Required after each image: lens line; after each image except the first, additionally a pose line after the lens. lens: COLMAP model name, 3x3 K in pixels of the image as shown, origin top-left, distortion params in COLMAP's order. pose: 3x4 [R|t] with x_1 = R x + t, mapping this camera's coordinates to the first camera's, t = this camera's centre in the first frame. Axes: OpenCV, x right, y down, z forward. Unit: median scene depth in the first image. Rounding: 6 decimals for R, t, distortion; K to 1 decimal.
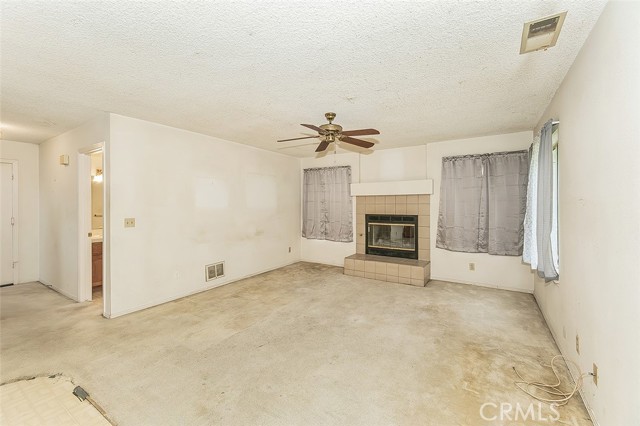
lens RADIAL K [[267.5, 0, 319.9], [0, 267.5, 206.8], [0, 0, 1]] dist [0.001298, 0.000594]
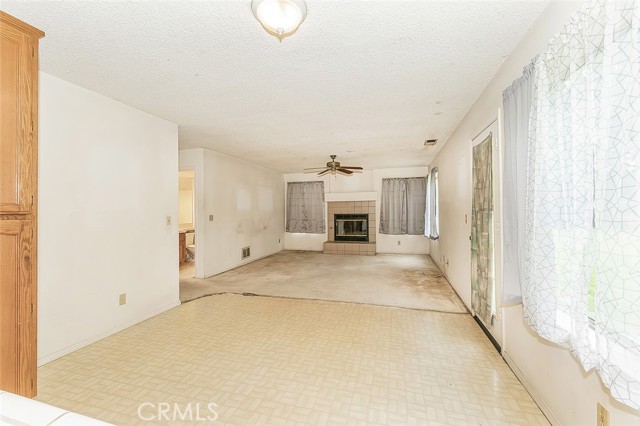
lens RADIAL K [[267.5, 0, 320.3], [0, 267.5, 212.6], [0, 0, 1]] dist [0.001298, 0.000594]
pose [[0.958233, -0.009626, 0.285827, -0.369318], [0.010809, 0.999938, -0.002562, 0.025512], [-0.285784, 0.005544, 0.958278, -0.457486]]
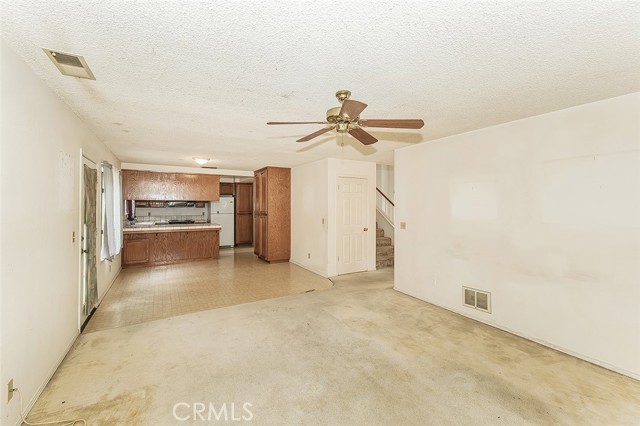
lens RADIAL K [[267.5, 0, 318.7], [0, 267.5, 207.6], [0, 0, 1]] dist [0.001298, 0.000594]
pose [[-0.460804, 0.003445, -0.887495, 0.463558], [-0.011875, 0.999879, 0.010047, -0.028644], [0.887423, 0.015169, -0.460707, 0.839247]]
